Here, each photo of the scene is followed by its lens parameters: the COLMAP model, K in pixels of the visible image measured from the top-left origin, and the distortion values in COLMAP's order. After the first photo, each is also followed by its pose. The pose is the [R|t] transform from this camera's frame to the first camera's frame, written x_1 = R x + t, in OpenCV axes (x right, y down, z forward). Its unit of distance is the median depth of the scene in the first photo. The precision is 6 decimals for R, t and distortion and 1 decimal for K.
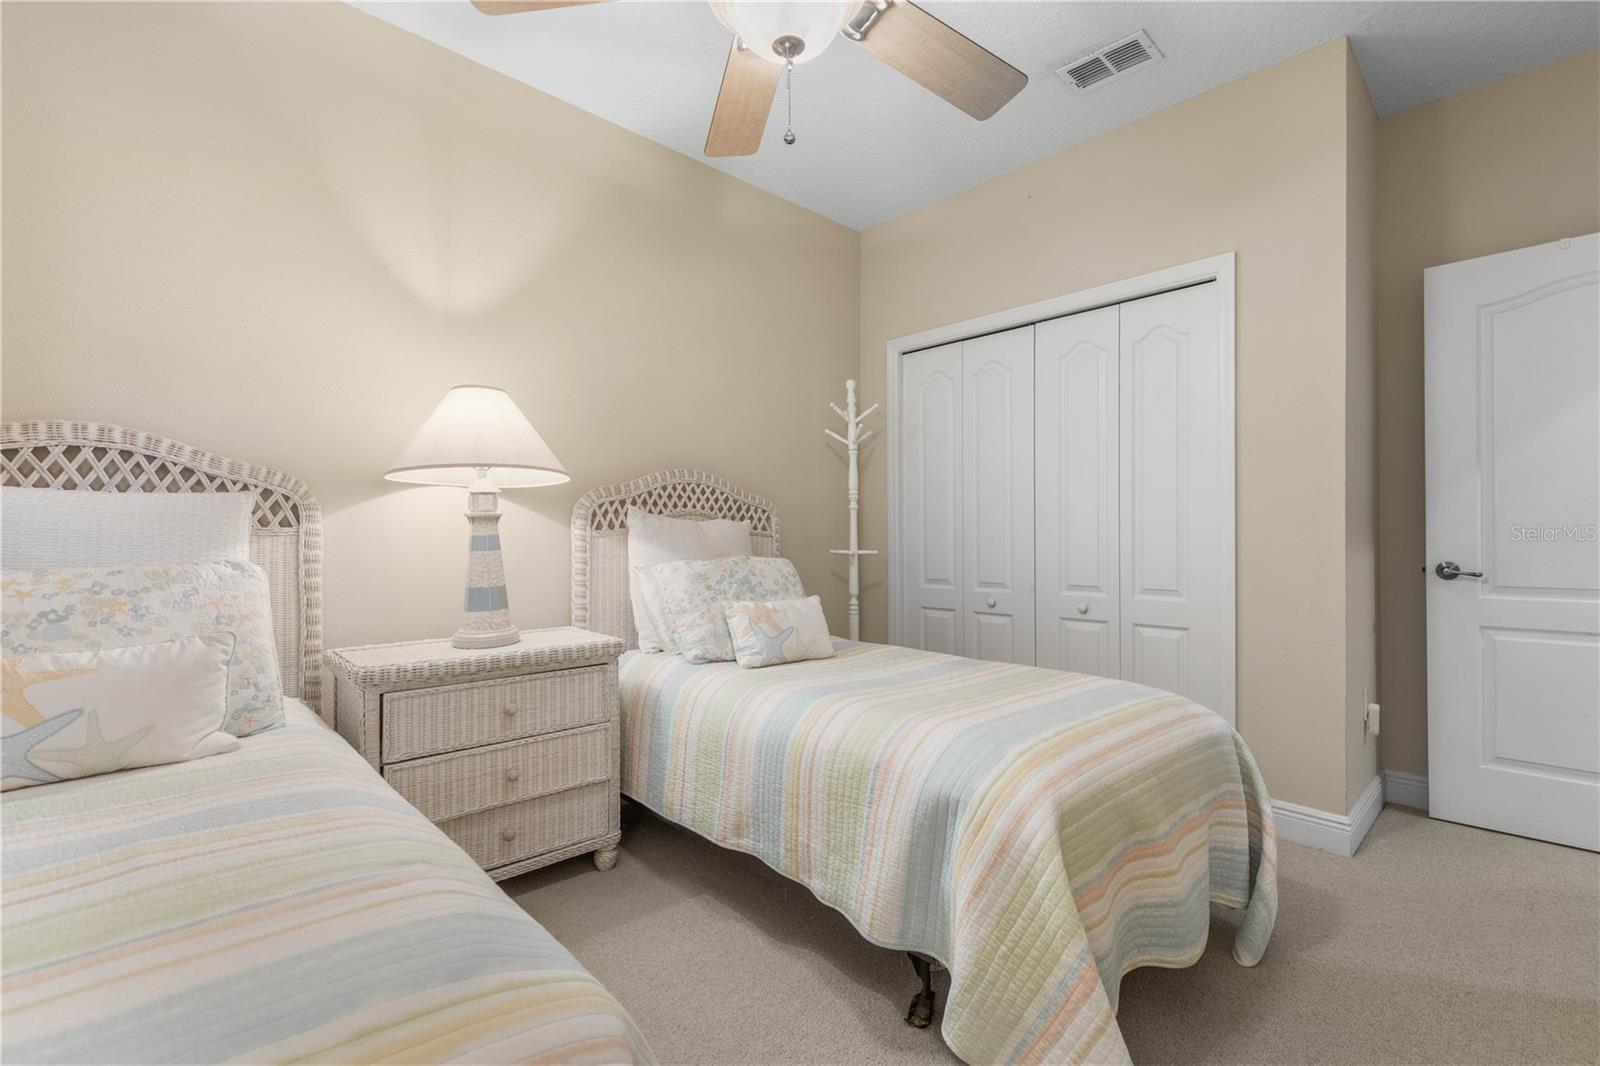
lens RADIAL K [[719.9, 0, 826.0], [0, 719.9, 532.0], [0, 0, 1]] dist [-0.000218, 0.000115]
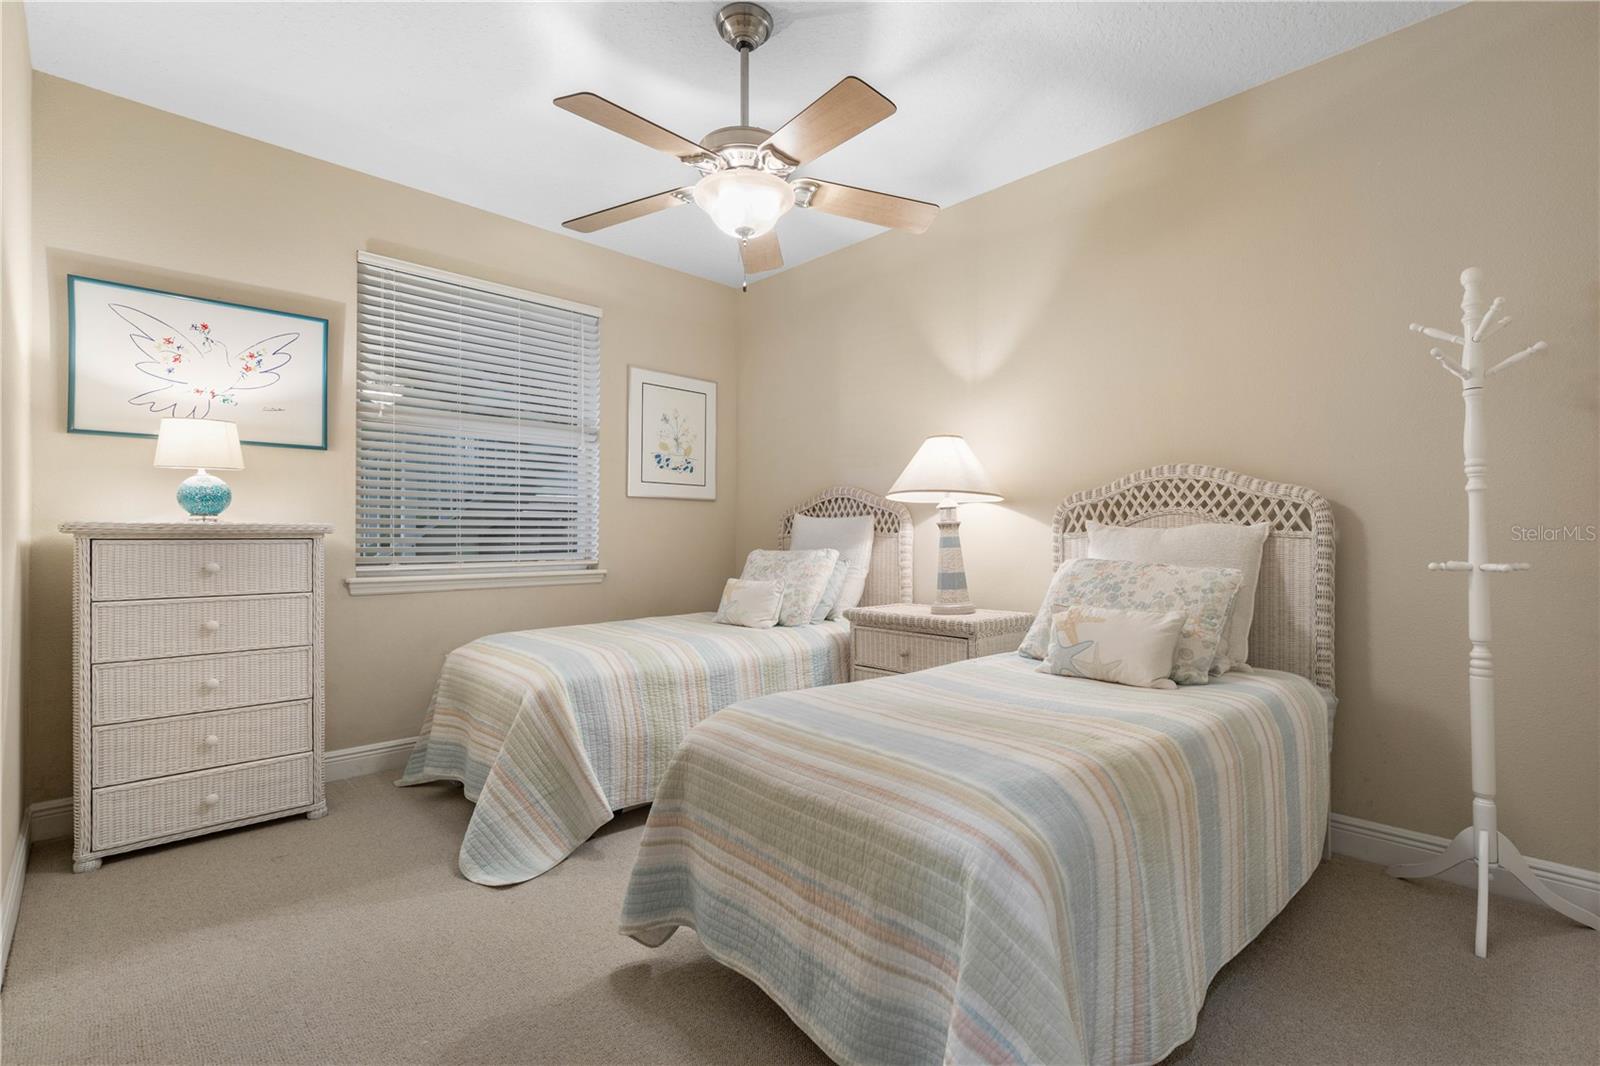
lens RADIAL K [[719.9, 0, 826.0], [0, 719.9, 532.0], [0, 0, 1]] dist [-0.000218, 0.000115]
pose [[0.002511, -0.009761, -0.999949, 0.742945], [0.003003, 0.999948, -0.009754, 0.005946], [0.999992, -0.002978, 0.002540, 0.585018]]
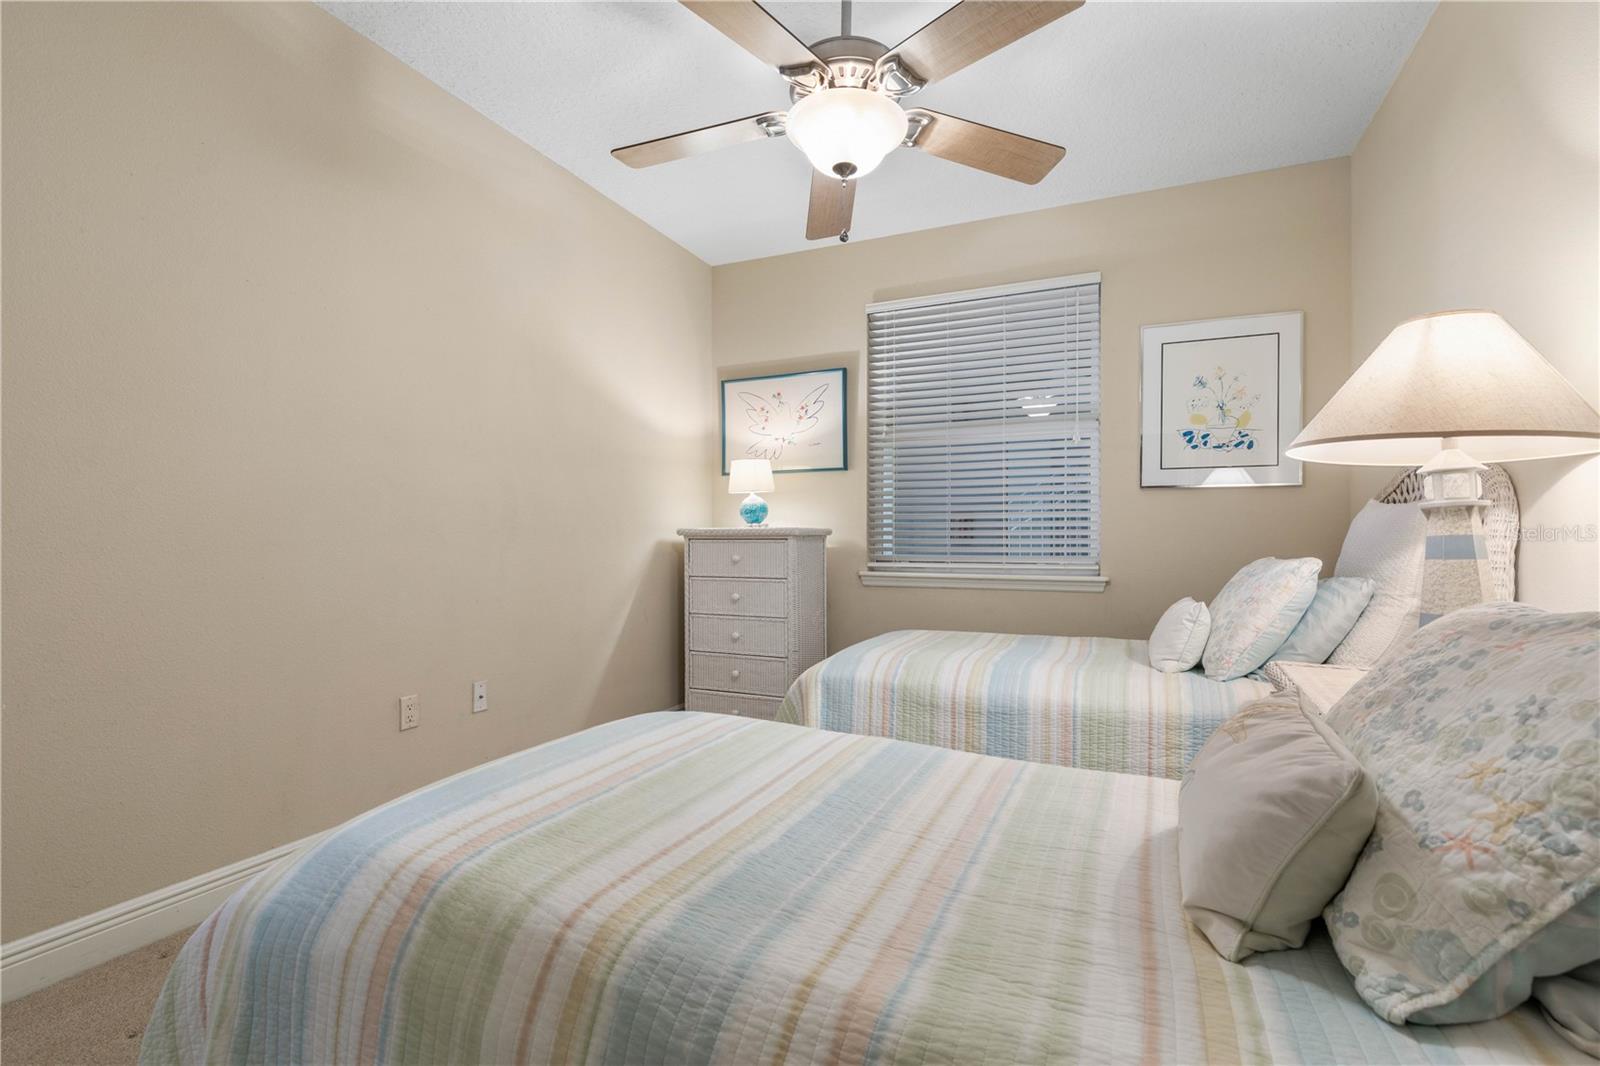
lens RADIAL K [[721.7, 0, 800.0], [0, 721.7, 533.0], [0, 0, 1]] dist [0.000387, 0.000012]
pose [[-0.933561, -0.007753, -0.358334, 0.242176], [-0.003071, 0.999902, -0.013632, 0.009405], [0.358405, -0.011626, -0.933494, 1.088490]]
